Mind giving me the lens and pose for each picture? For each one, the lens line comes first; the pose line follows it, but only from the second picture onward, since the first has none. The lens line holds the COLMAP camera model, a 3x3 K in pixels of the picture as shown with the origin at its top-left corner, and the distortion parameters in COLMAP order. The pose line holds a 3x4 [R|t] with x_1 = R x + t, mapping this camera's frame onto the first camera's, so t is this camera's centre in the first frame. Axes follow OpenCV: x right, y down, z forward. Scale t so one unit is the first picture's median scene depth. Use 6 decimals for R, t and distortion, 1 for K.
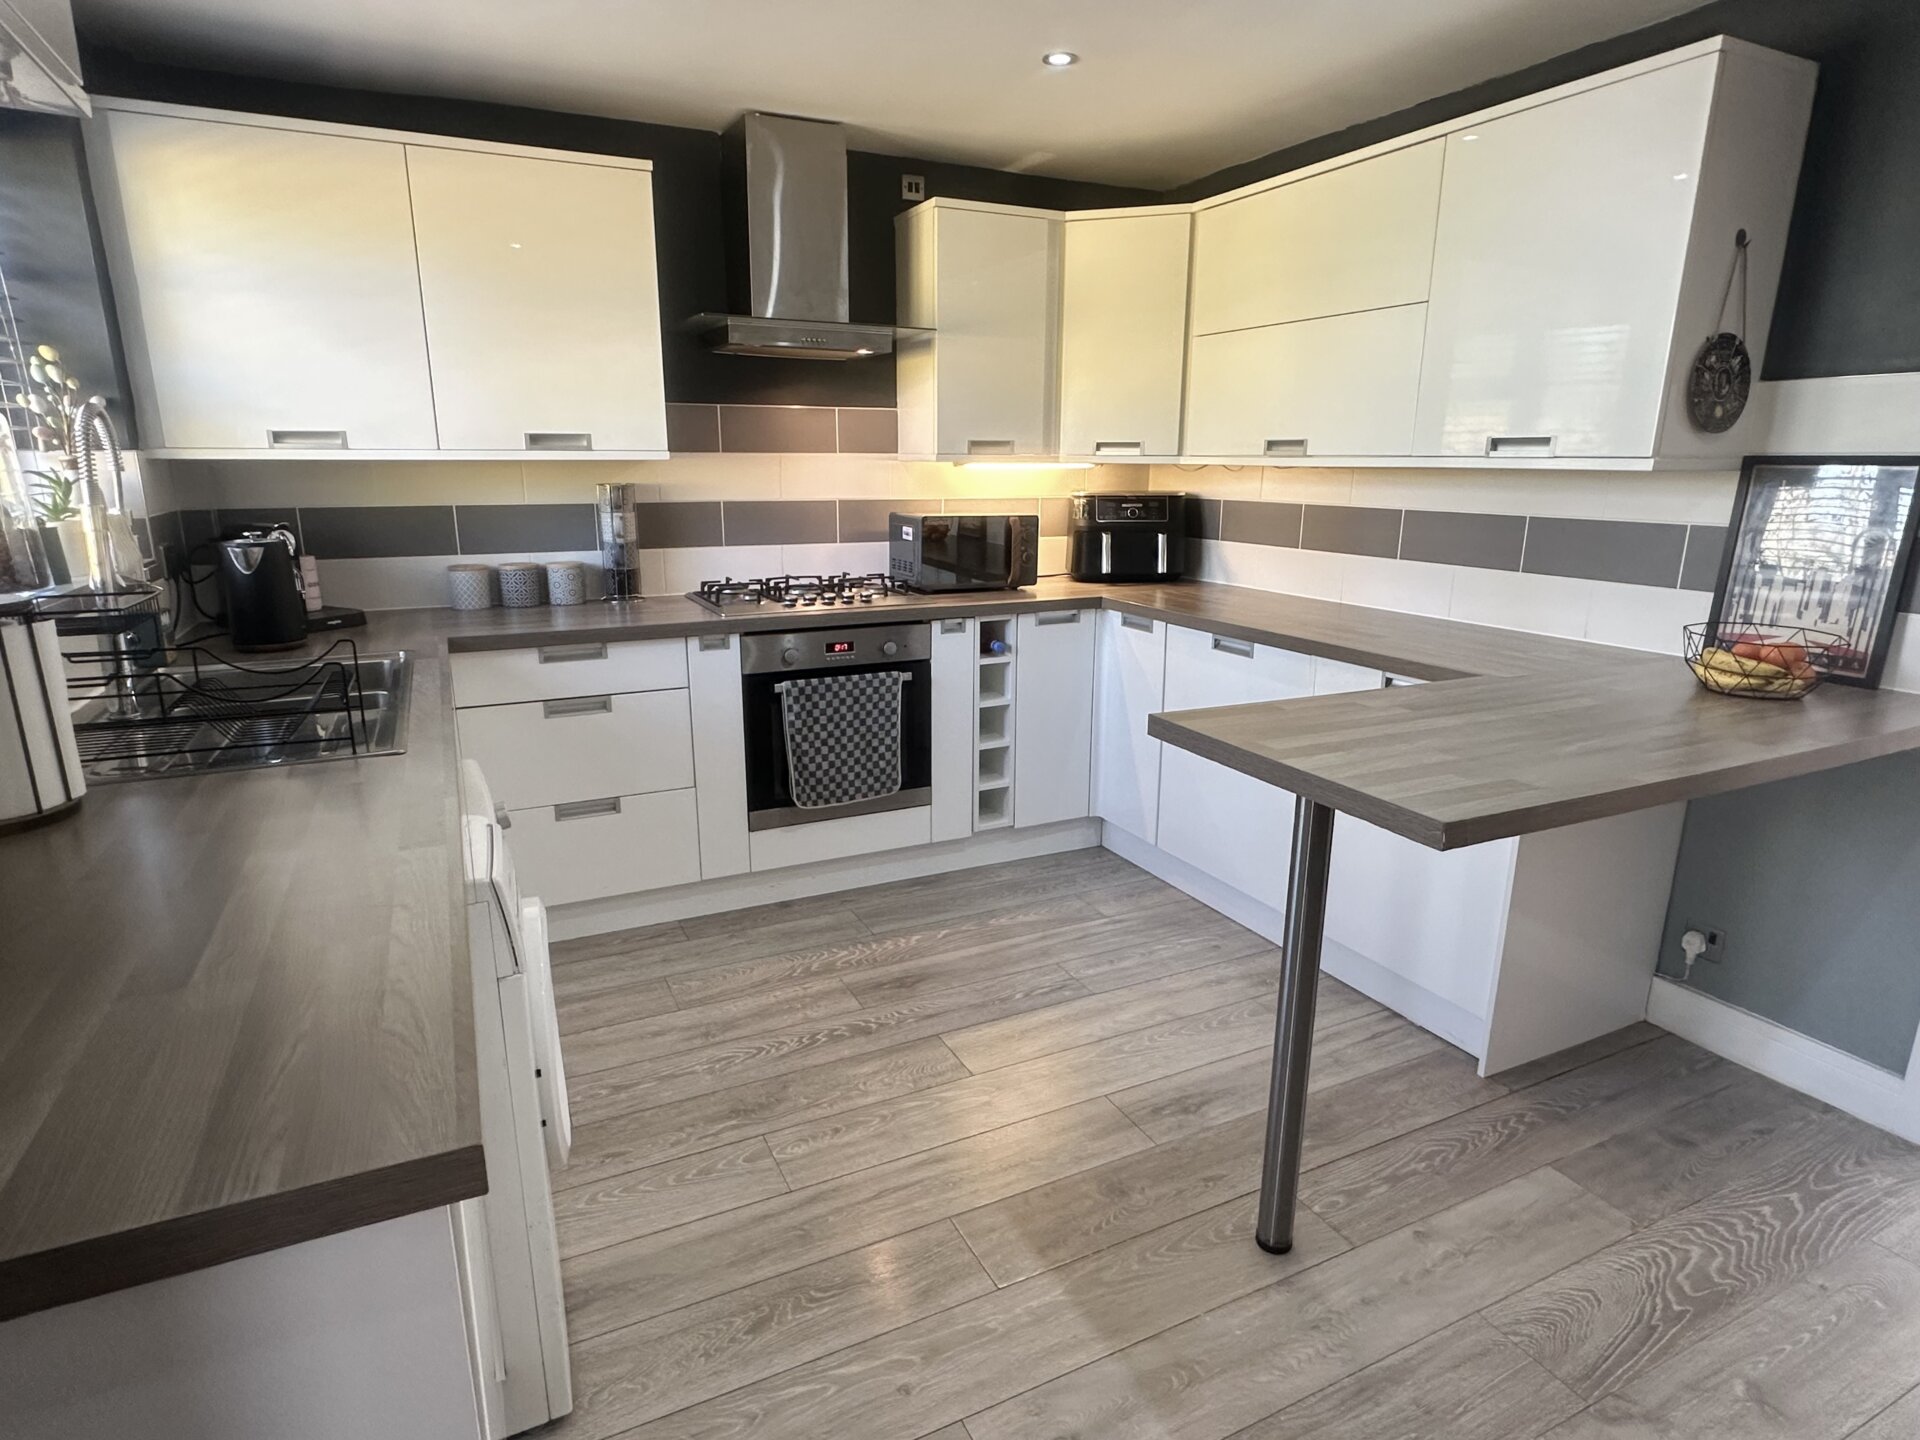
lens RADIAL K [[1066.3, 0, 960.0], [0, 1066.3, 720.0], [0, 0, 1]] dist [-0.003487, 0.000180]
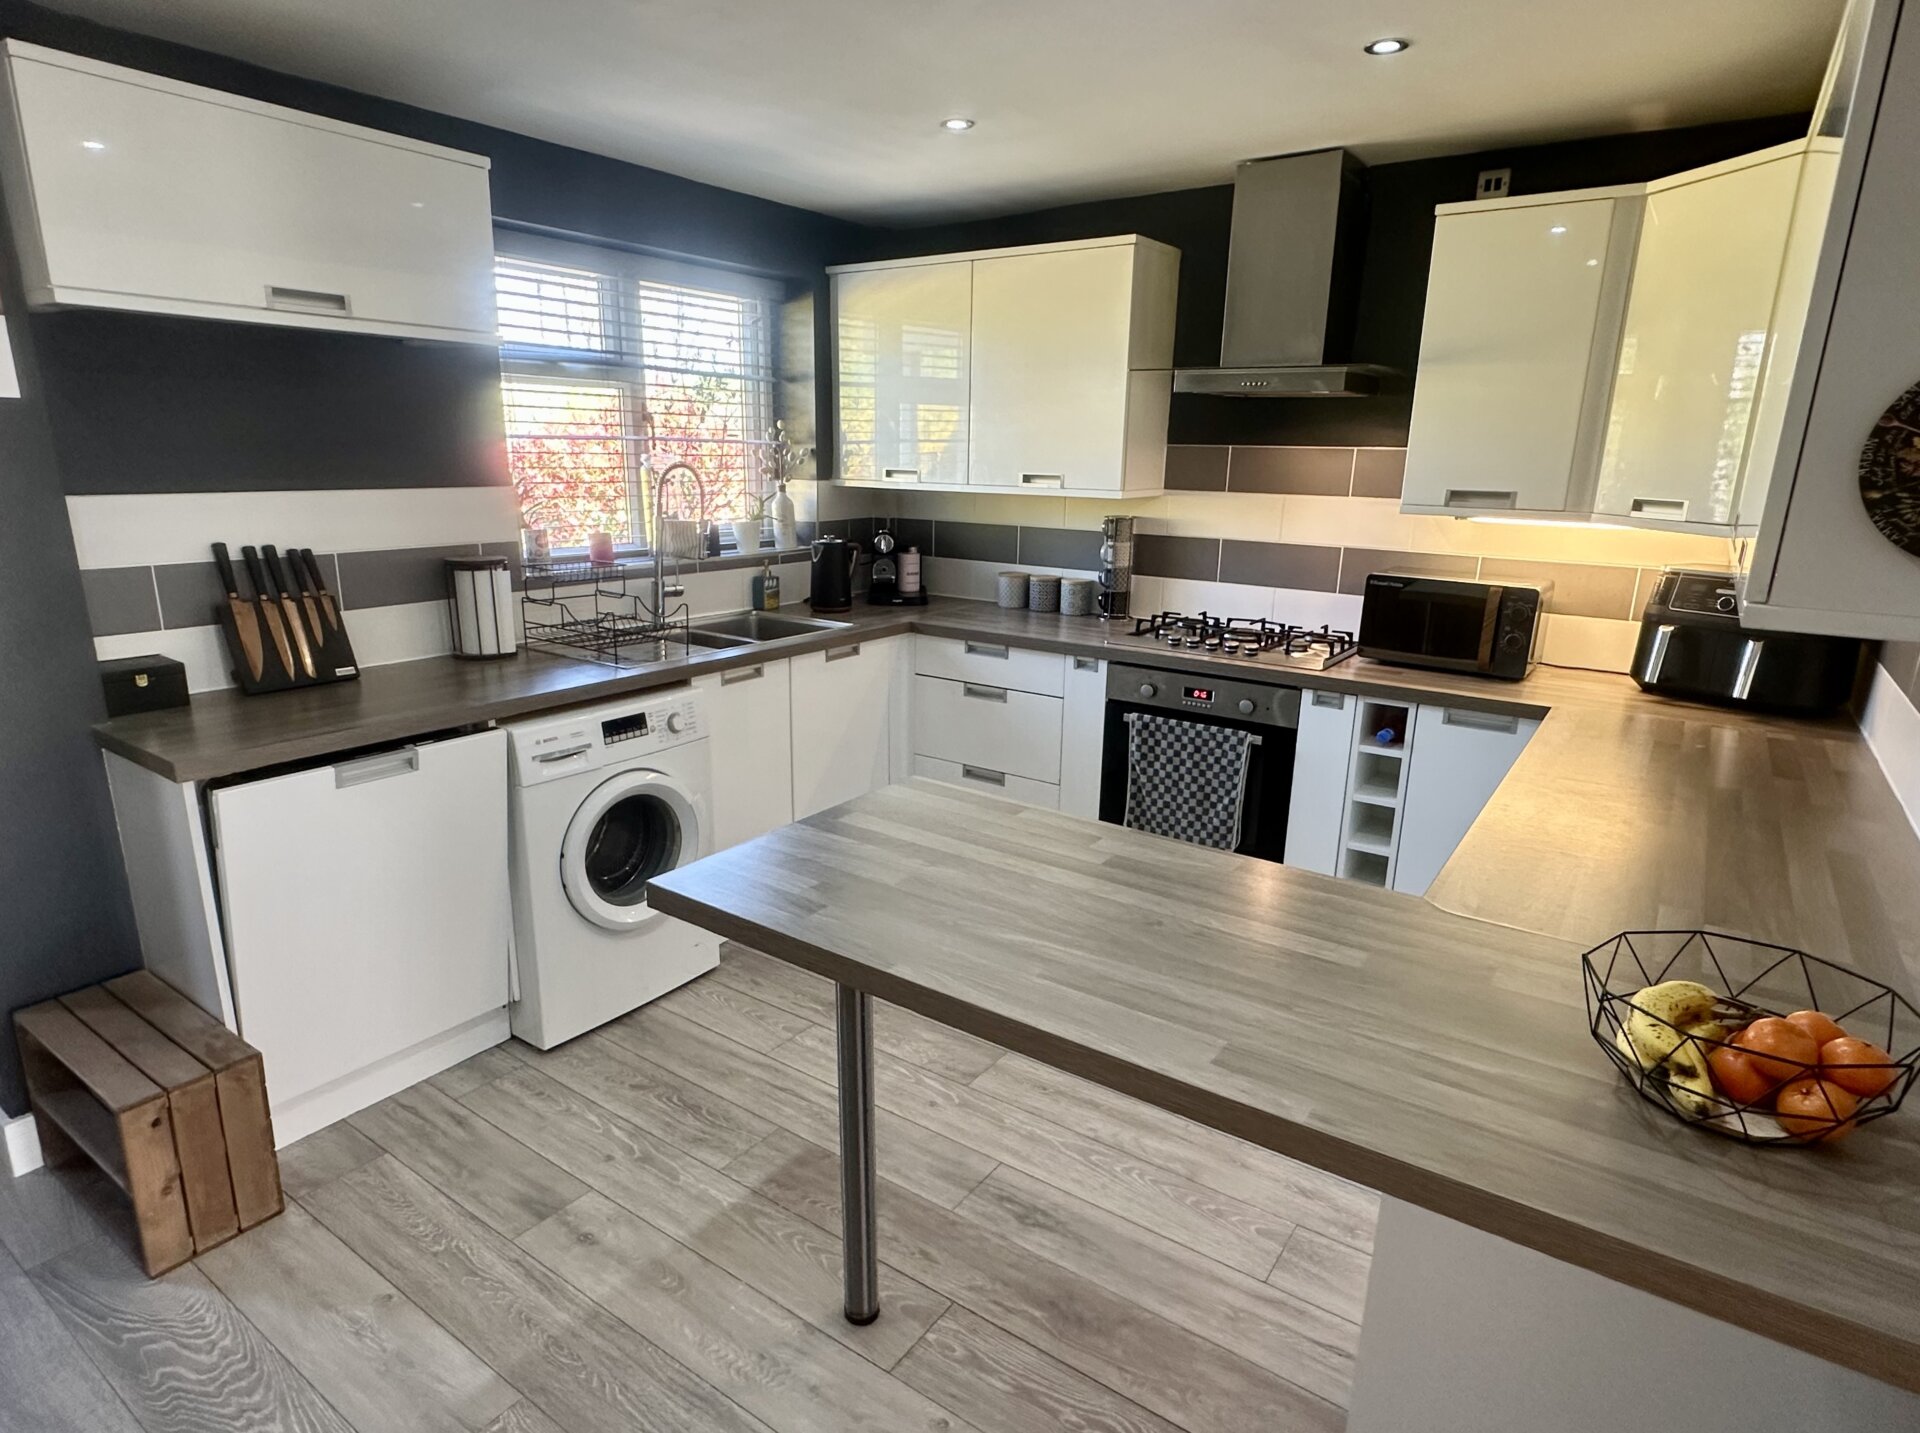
lens RADIAL K [[1084.0, 0, 918.1], [0, 1084.0, 728.1], [0, 0, 1]] dist [-0.001648, -0.000027]
pose [[0.462973, 0.228561, -0.856397, 0.636813], [-0.225132, 0.964820, 0.135789, -0.115295], [0.857305, 0.129936, 0.498142, 0.275941]]
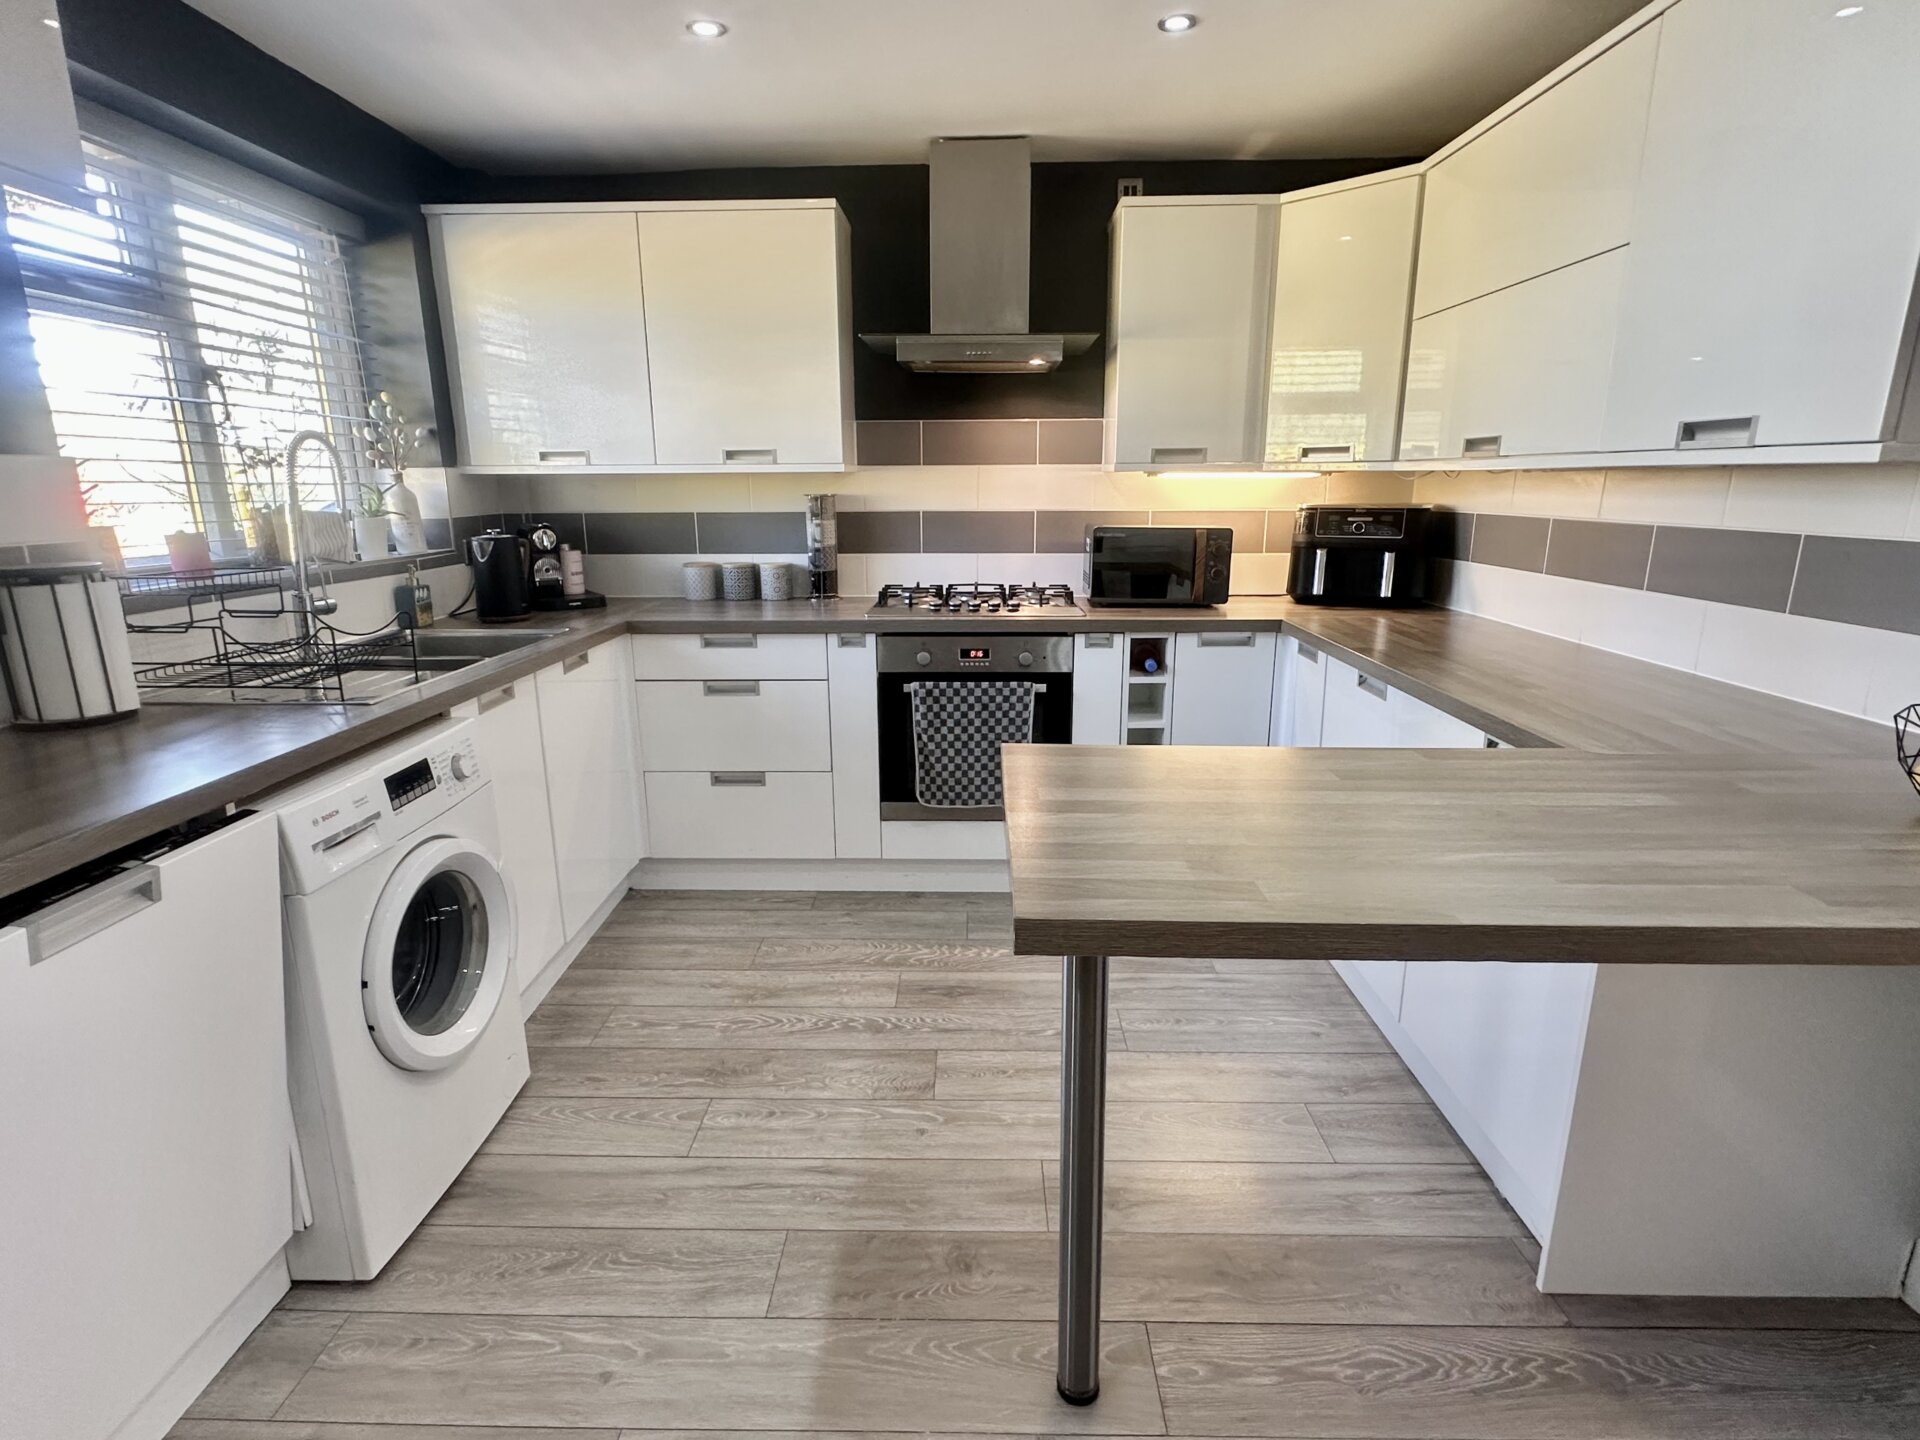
lens RADIAL K [[995.1, 0, 949.7], [0, 995.1, 716.8], [0, 0, 1]] dist [-0.000644, -0.000196]
pose [[0.885541, 0.099248, -0.453835, 0.302245], [-0.102507, 0.994579, 0.017485, -0.022214], [0.453110, 0.031037, 0.890914, 0.143732]]
